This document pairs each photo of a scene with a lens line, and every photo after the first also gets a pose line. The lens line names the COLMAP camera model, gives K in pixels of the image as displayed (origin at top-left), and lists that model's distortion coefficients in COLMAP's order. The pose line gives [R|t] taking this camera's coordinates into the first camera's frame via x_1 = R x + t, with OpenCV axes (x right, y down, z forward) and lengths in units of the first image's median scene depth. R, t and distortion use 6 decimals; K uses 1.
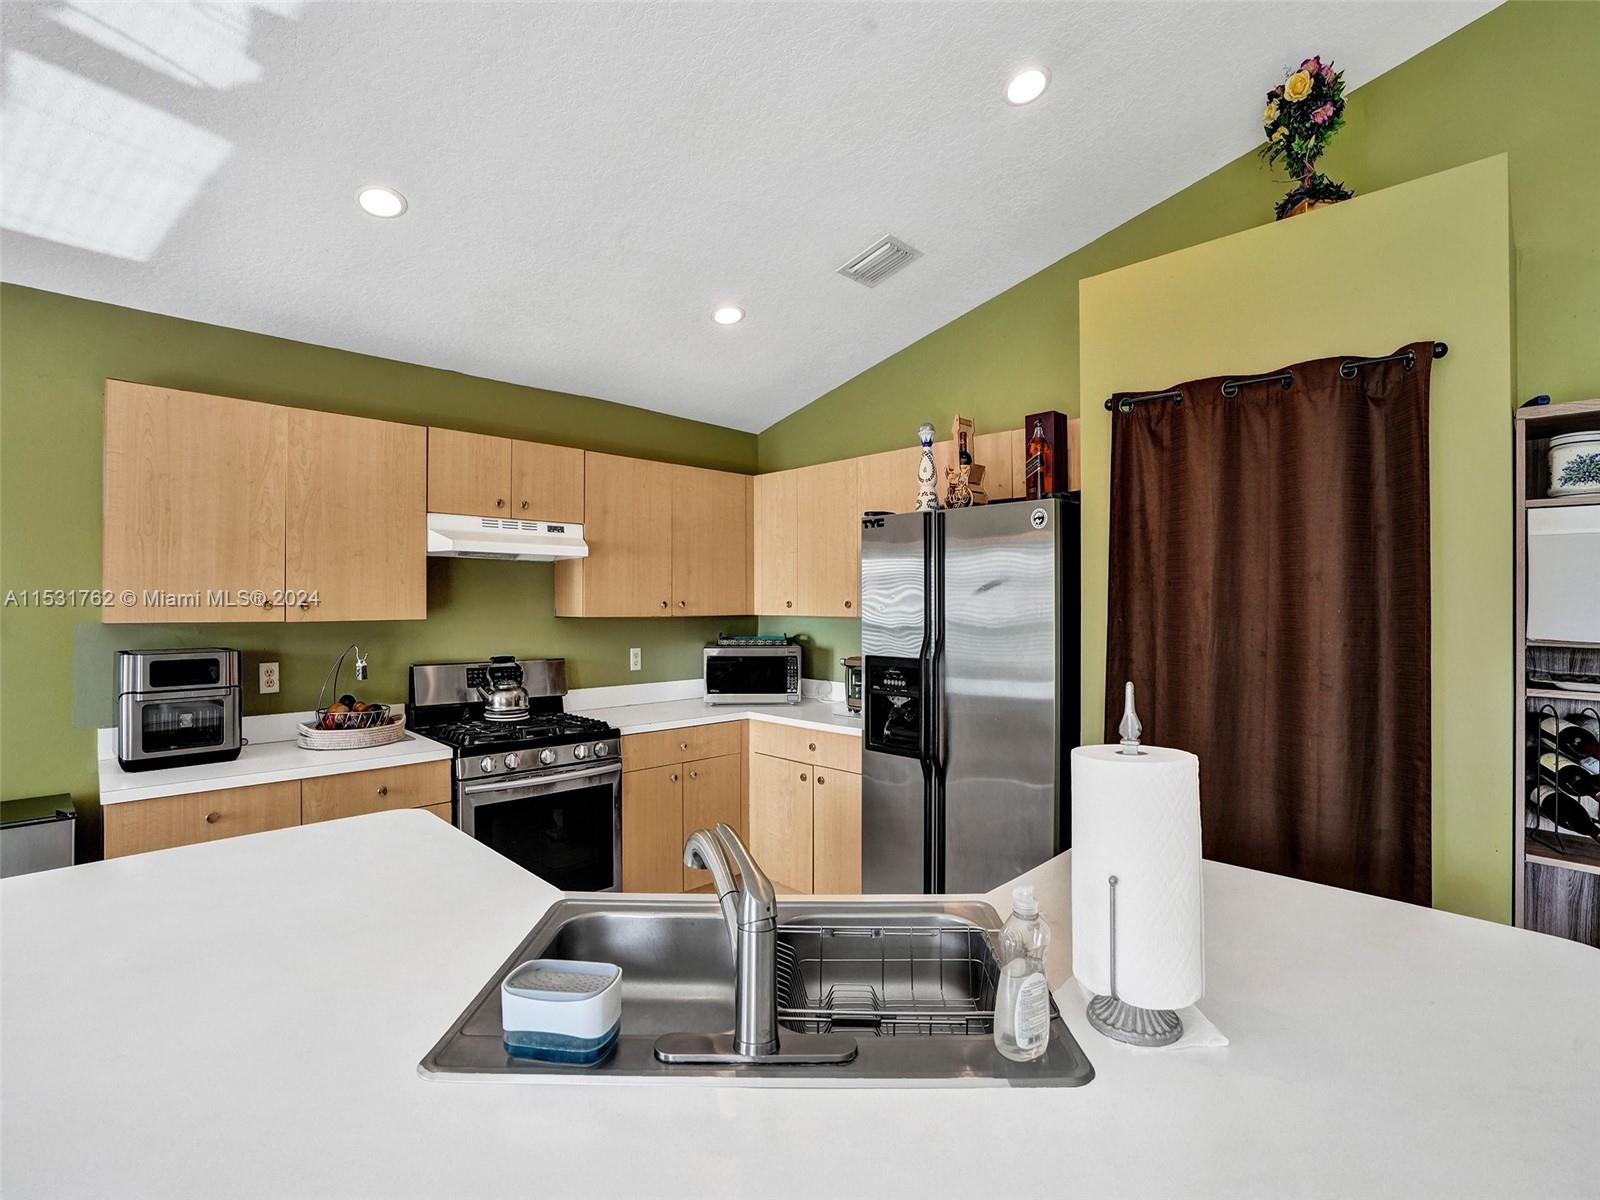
lens RADIAL K [[758.8, 0, 804.8], [0, 758.8, 598.4], [0, 0, 1]] dist [-0.069127, 0.028246]
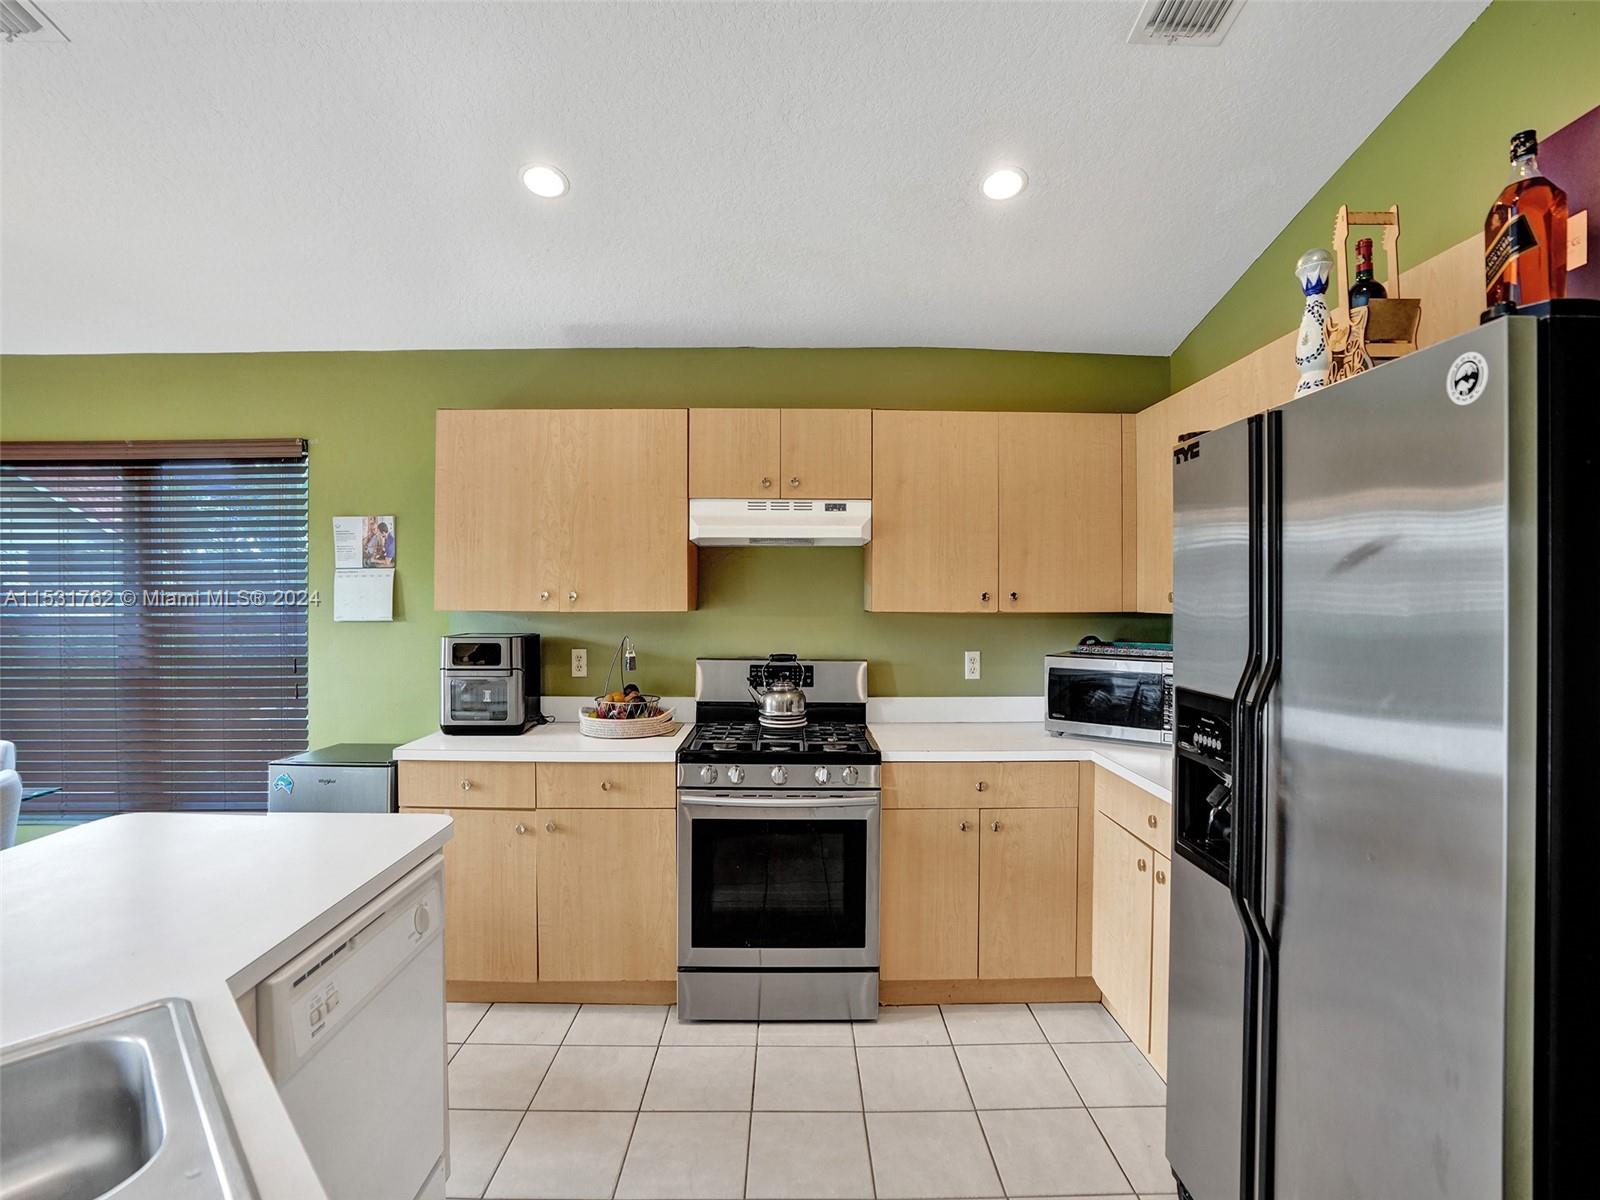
lens RADIAL K [[768.7, 0, 799.5], [0, 768.7, 605.6], [0, 0, 1]] dist [-0.068543, 0.032954]
pose [[0.718149, 0.010722, -0.695807, 0.284542], [0.001759, 0.999850, 0.017223, 0.004164], [0.695887, -0.013593, 0.718022, 0.408547]]
